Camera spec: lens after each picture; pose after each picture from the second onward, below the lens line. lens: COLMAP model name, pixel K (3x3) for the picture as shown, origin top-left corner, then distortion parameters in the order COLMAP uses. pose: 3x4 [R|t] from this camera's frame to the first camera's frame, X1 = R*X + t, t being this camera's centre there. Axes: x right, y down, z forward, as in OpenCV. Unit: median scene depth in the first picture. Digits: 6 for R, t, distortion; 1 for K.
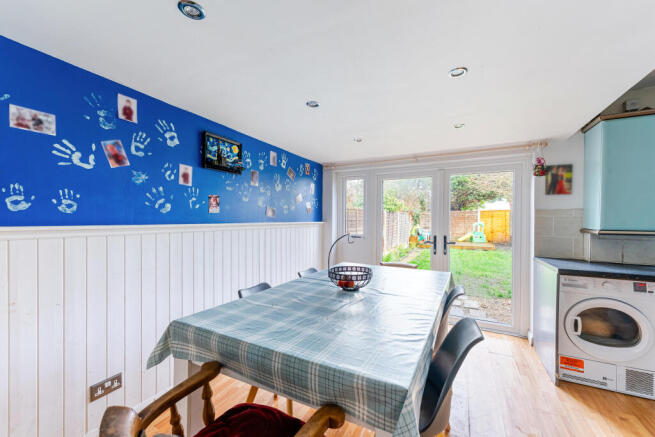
lens RADIAL K [[266.5, 0, 325.7], [0, 266.5, 220.8], [0, 0, 1]] dist [0.017461, -0.000745]
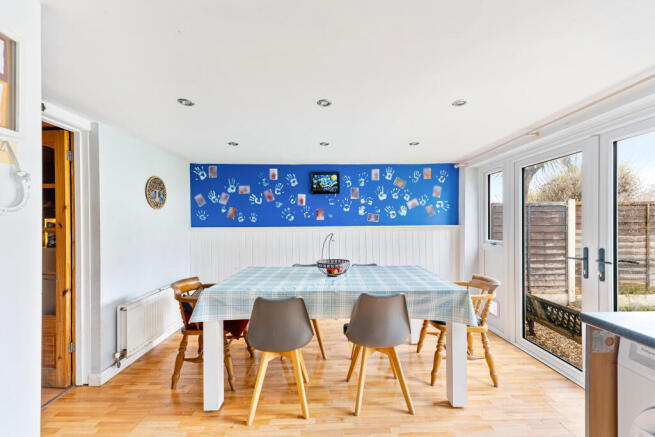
lens RADIAL K [[266.5, 0, 325.7], [0, 266.5, 224.8], [0, 0, 1]] dist [0.017461, -0.000745]
pose [[0.447067, -0.003925, -0.894492, 1.167362], [0.005091, 0.999985, -0.001844, 0.003424], [0.894486, -0.003729, 0.447081, 0.336828]]
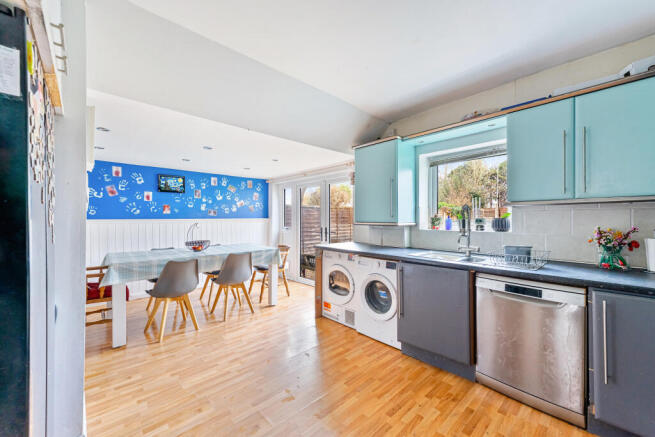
lens RADIAL K [[266.5, 0, 332.0], [0, 266.5, 218.5], [0, 0, 1]] dist [0.017461, -0.000745]
pose [[0.934879, -0.004973, -0.354931, 1.607987], [0.004694, 0.999988, -0.001648, 0.017402], [0.354935, -0.000125, 0.934891, -0.483822]]
